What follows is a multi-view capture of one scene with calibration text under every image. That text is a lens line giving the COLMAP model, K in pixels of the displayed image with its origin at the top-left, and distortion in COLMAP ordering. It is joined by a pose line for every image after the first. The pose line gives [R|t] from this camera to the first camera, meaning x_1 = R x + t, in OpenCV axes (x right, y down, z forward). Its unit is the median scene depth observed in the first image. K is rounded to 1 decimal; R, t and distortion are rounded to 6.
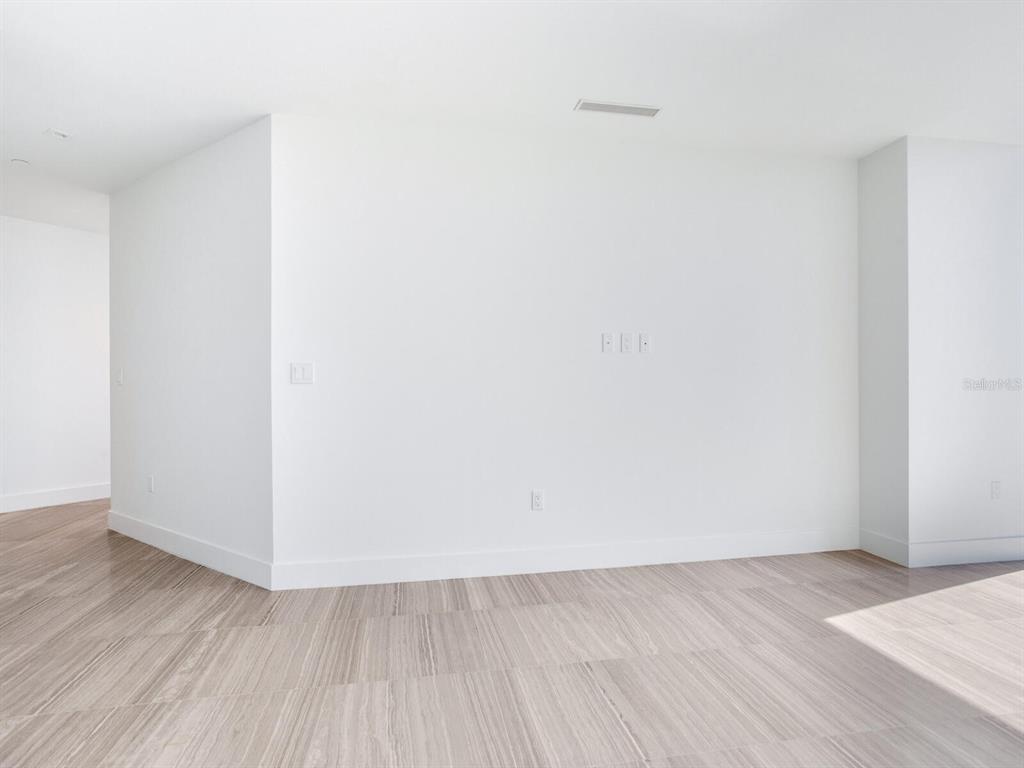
lens RADIAL K [[560.1, 0, 515.9], [0, 560.1, 384.9], [0, 0, 1]] dist [-0.006653, -0.001455]
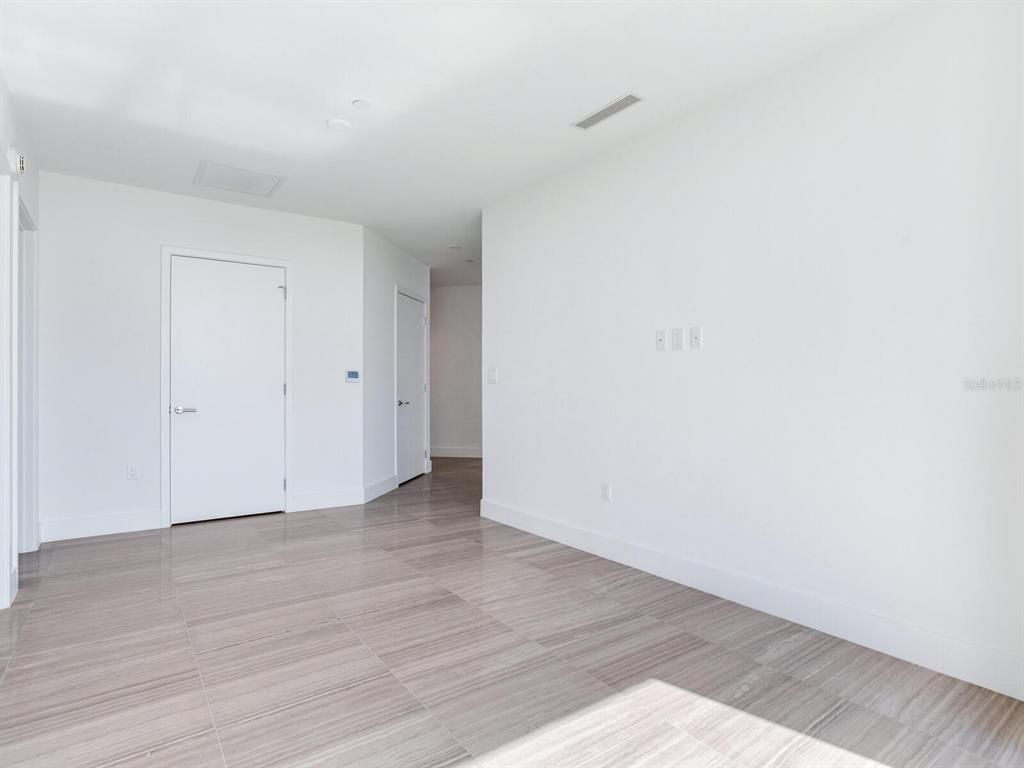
lens RADIAL K [[560.1, 0, 517.0], [0, 560.1, 384.0], [0, 0, 1]] dist [-0.006653, -0.001455]
pose [[0.428947, -0.001487, -0.903328, 1.066173], [0.001375, 0.999999, -0.000993, -0.001405], [0.903328, -0.000816, 0.428949, 0.431152]]
